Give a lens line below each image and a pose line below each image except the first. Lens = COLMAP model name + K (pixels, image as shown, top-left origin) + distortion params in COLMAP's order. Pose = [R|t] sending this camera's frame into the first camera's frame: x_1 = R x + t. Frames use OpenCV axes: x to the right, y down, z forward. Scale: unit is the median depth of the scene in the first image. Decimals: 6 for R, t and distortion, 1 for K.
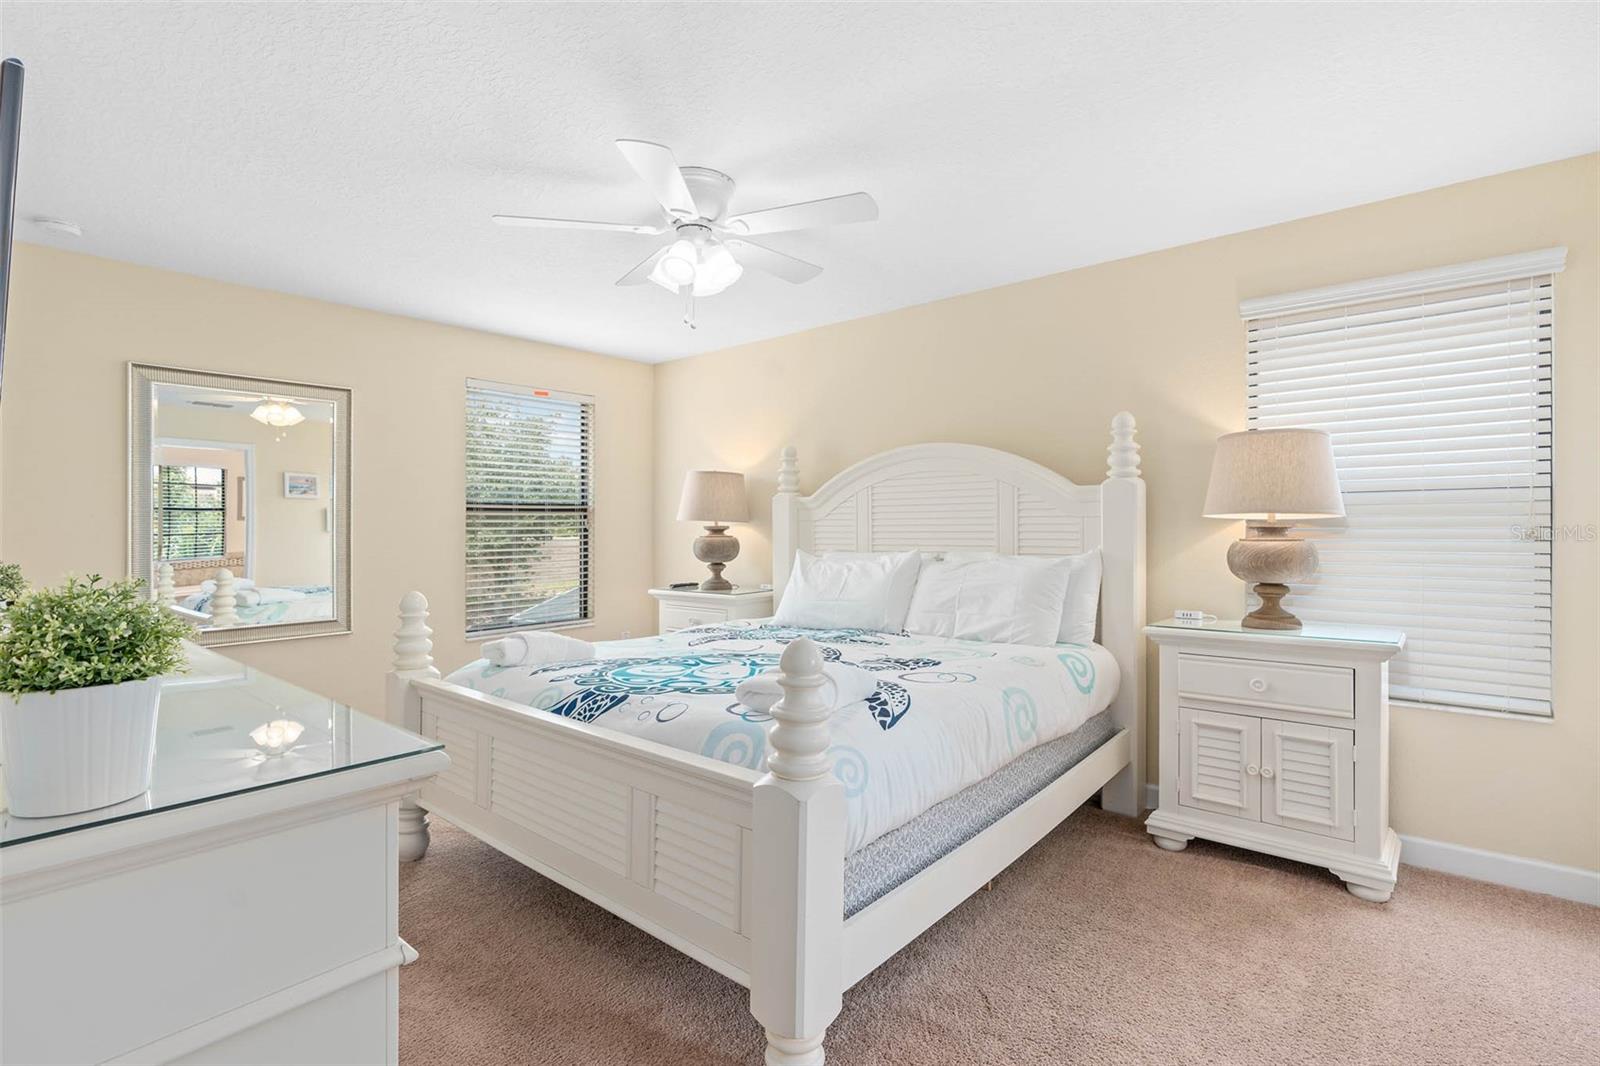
lens RADIAL K [[726.0, 0, 816.6], [0, 726.0, 532.1], [0, 0, 1]] dist [0.002011, 0.000091]
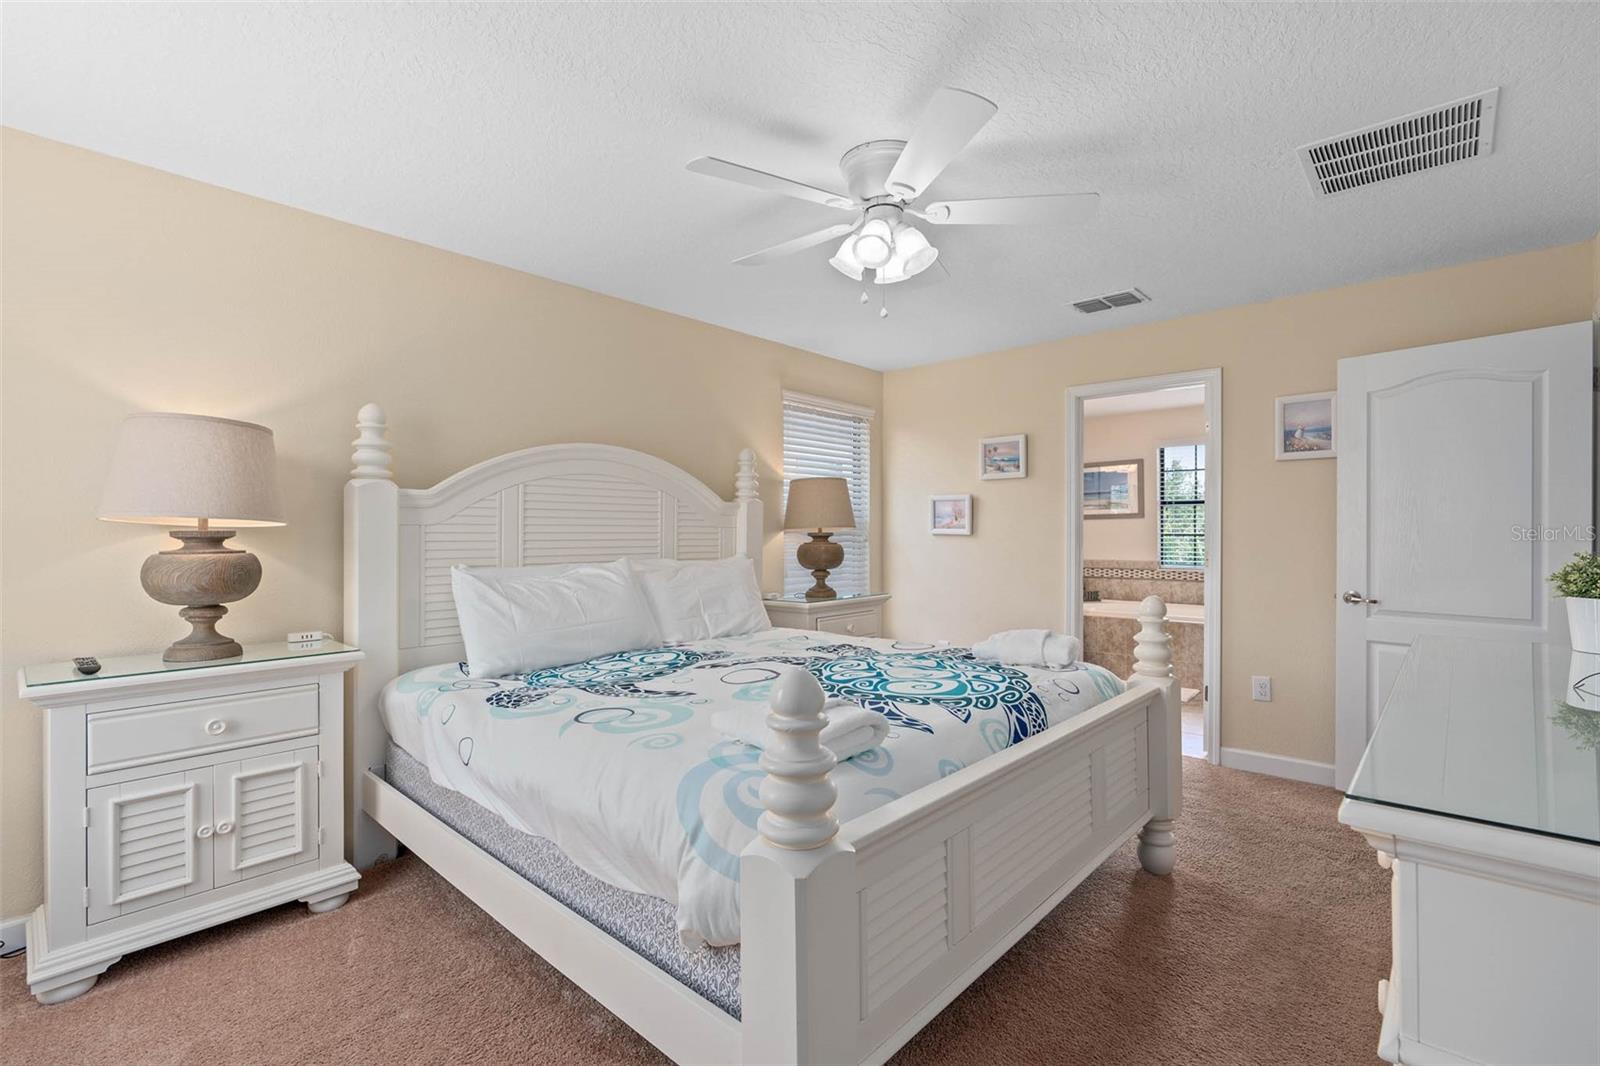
lens RADIAL K [[726.0, 0, 815.5], [0, 726.0, 532.6], [0, 0, 1]] dist [0.002011, 0.000091]
pose [[0.040229, 0.008949, 0.999150, -0.919785], [0.008517, 0.999920, -0.009299, 0.001007], [-0.999154, 0.008883, 0.040149, 0.838115]]
